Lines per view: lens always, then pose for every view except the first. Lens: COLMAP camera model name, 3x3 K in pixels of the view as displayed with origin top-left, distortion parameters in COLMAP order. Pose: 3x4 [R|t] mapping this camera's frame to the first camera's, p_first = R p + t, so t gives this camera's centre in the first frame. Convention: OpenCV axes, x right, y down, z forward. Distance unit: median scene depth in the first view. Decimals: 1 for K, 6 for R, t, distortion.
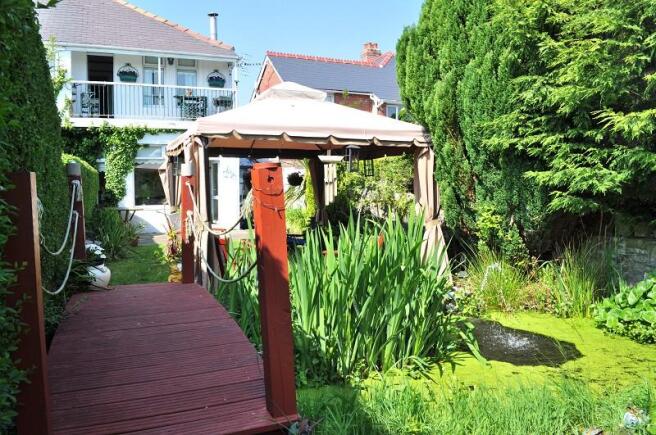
lens RADIAL K [[520.3, 0, 326.7], [0, 520.3, 216.7], [0, 0, 1]] dist [-0.076739, -0.006337]
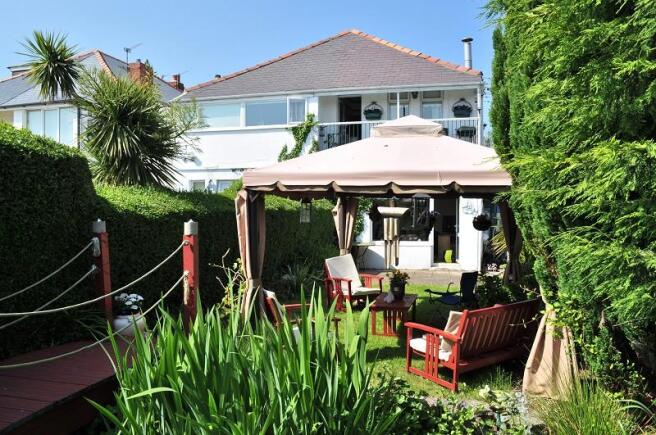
lens RADIAL K [[520.3, 0, 328.0], [0, 520.3, 218.4], [0, 0, 1]] dist [-0.076739, -0.006337]
pose [[0.799341, 0.015142, -0.600687, 0.169143], [-0.042549, 0.998599, -0.031448, -0.029293], [0.599369, 0.050696, 0.798866, 0.123713]]
